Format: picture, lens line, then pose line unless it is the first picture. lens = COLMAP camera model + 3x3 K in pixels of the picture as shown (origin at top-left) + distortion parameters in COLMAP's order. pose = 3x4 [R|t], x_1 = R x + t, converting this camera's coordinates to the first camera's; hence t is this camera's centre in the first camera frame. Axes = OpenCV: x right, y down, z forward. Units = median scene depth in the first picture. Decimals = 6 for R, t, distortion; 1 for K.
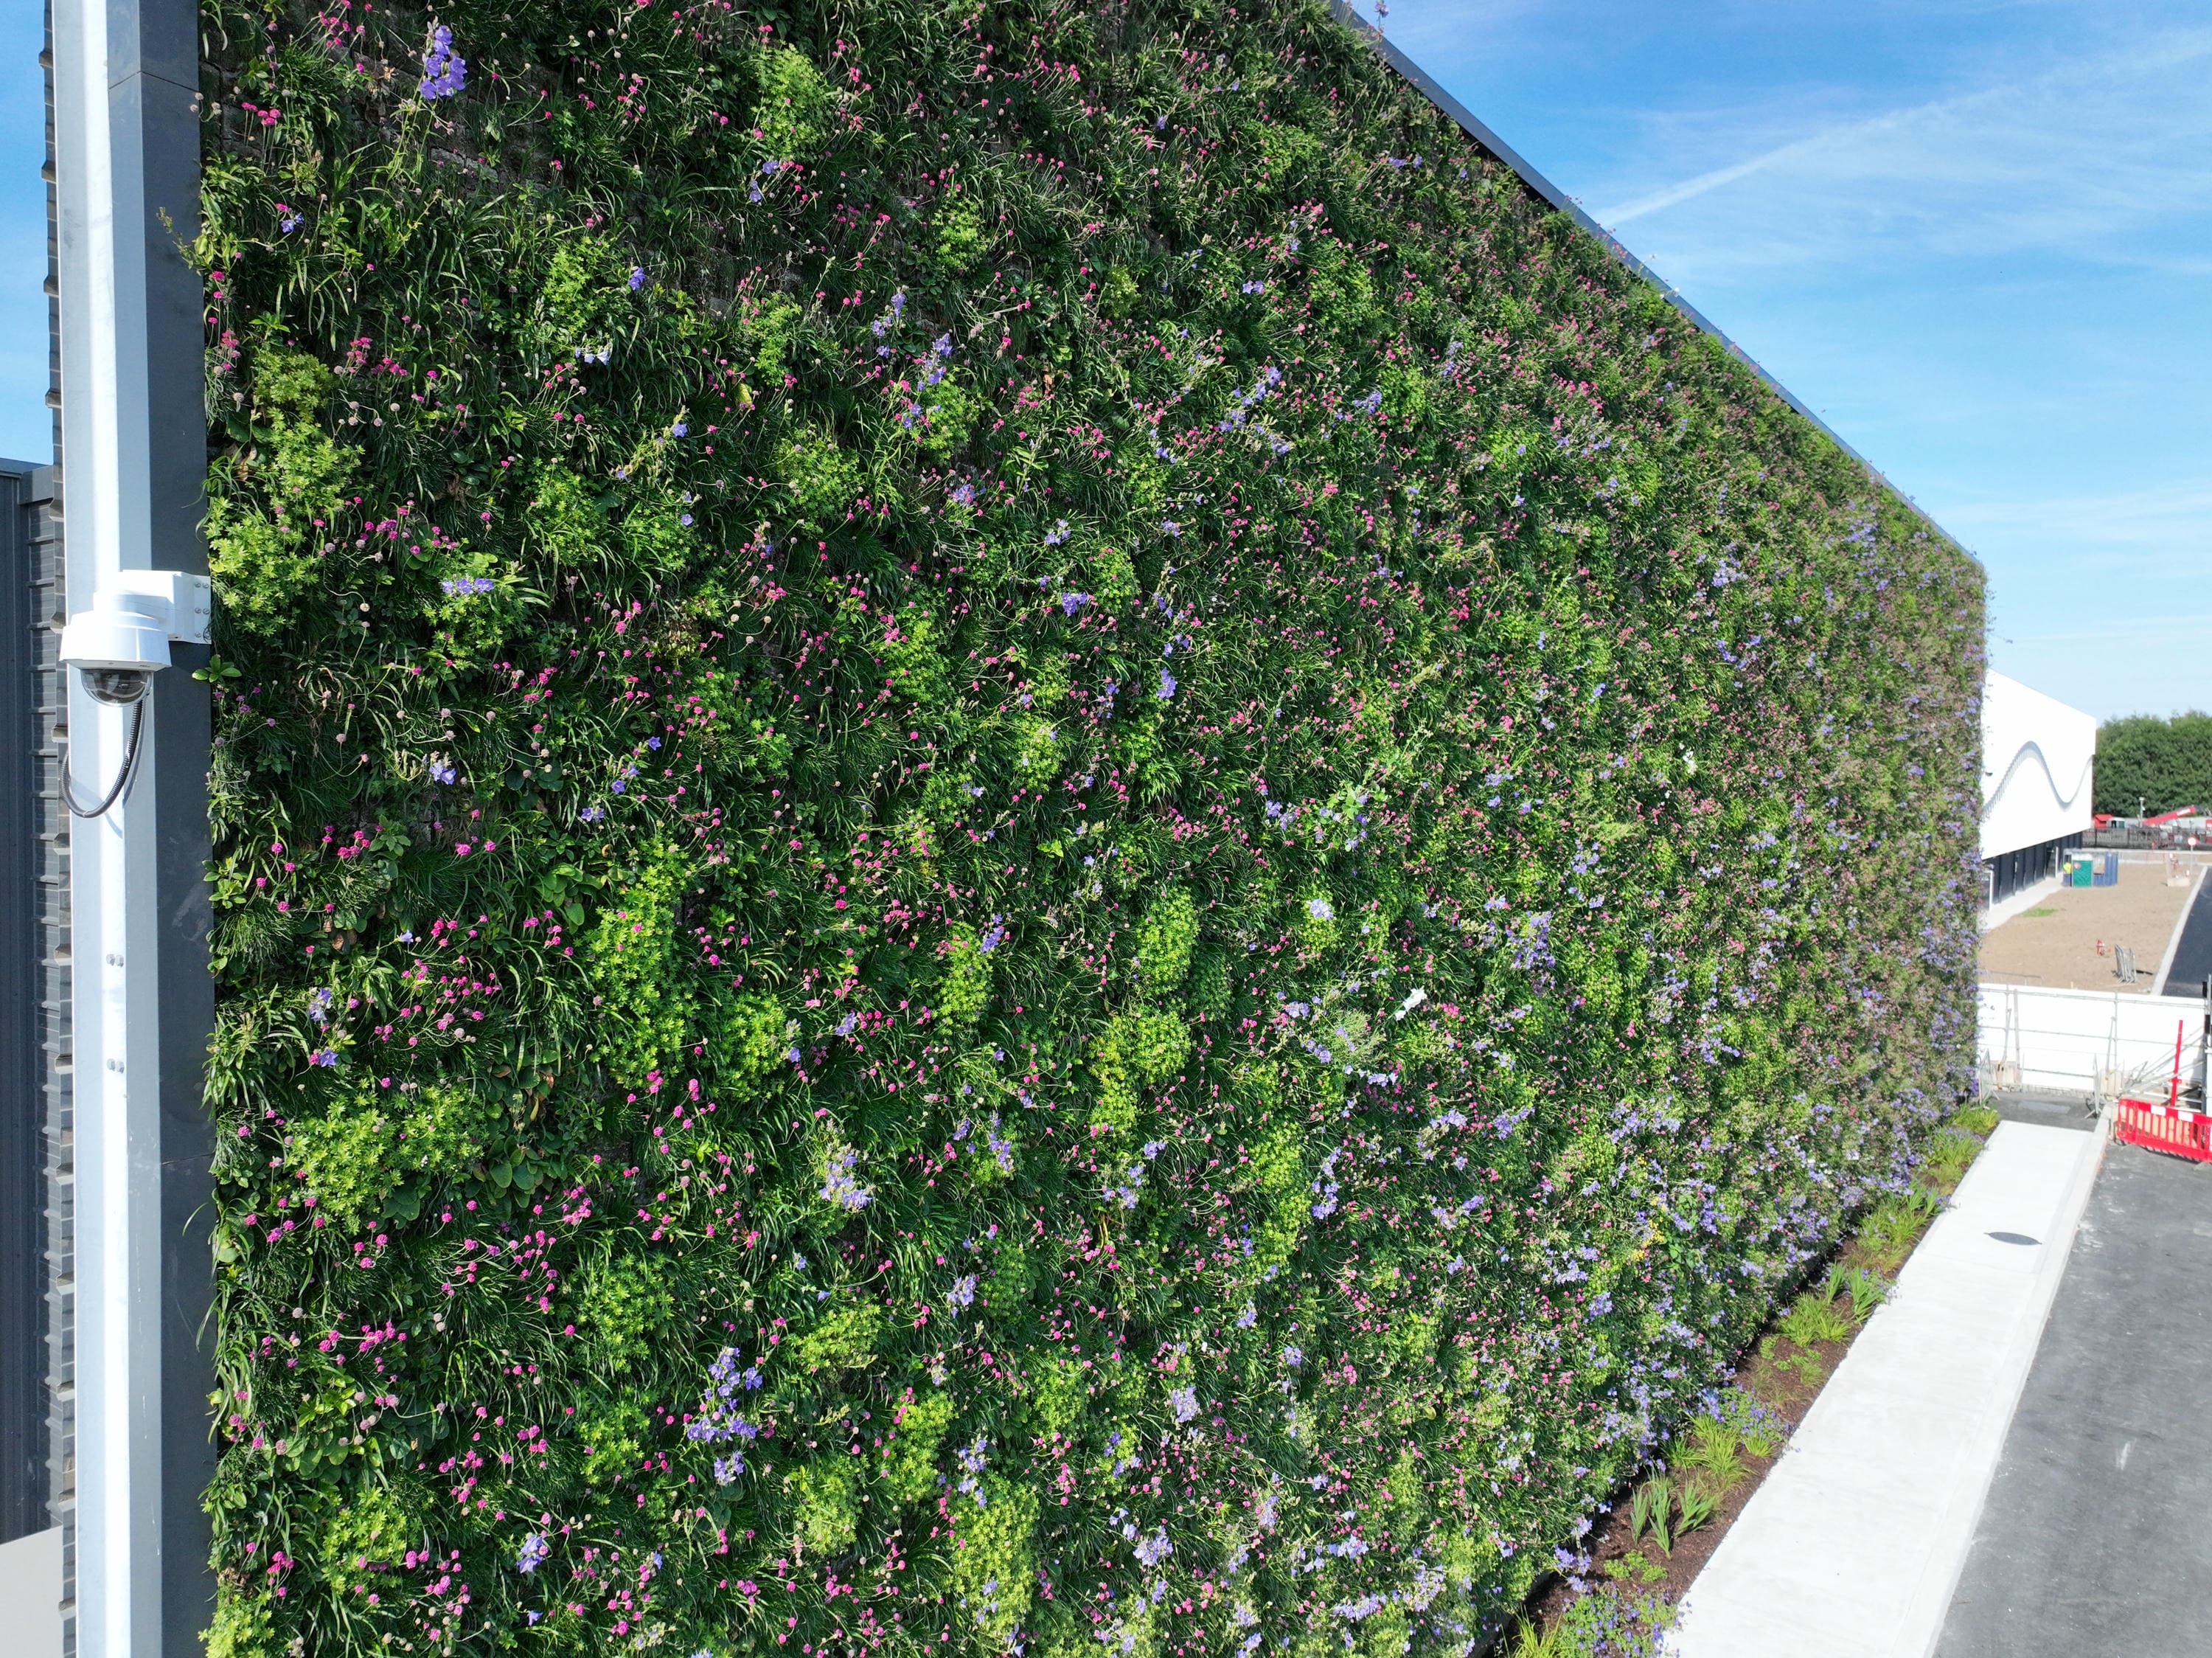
lens RADIAL K [[1572.1, 0, 1103.3], [0, 1572.1, 830.2], [0, 0, 1]] dist [-0.003031, 0.029658]
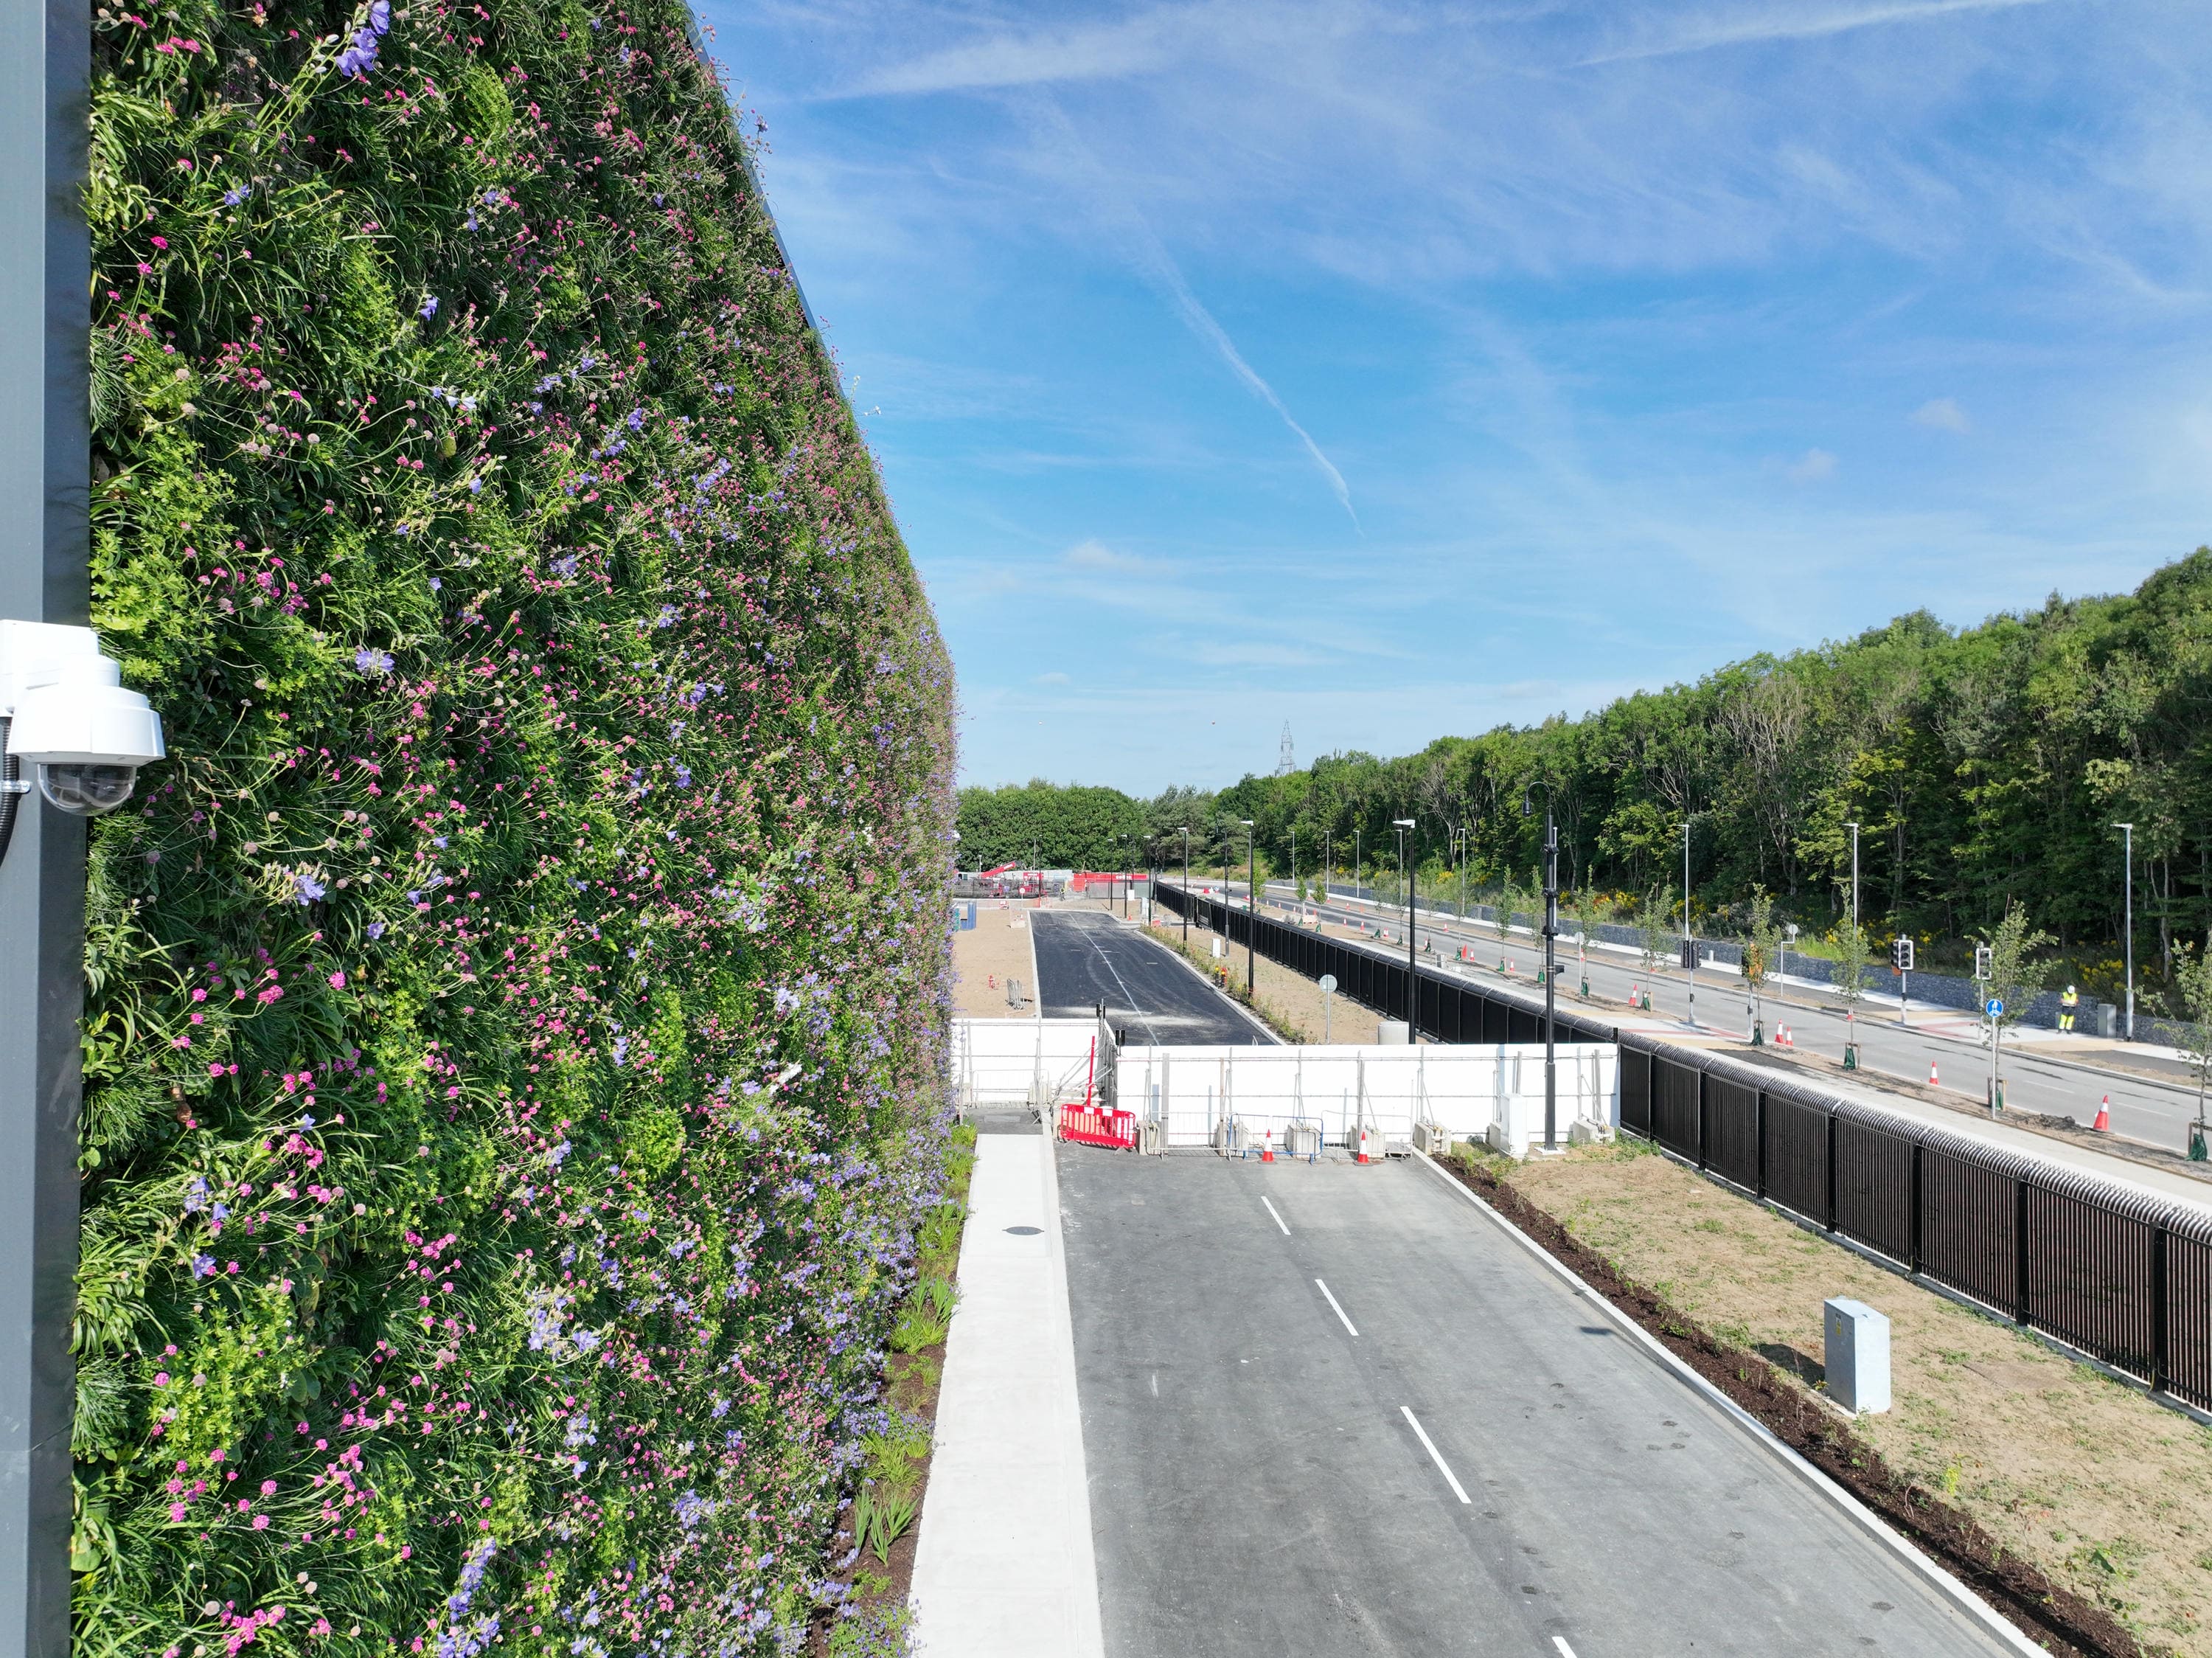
lens RADIAL K [[1572.1, 0, 1101.2], [0, 1572.1, 825.6], [0, 0, 1]] dist [-0.003031, 0.029658]
pose [[0.779776, 0.008032, 0.626007, -0.153800], [0.016701, 0.999295, -0.033625, -0.008612], [-0.625836, 0.036675, 0.779092, 0.028804]]
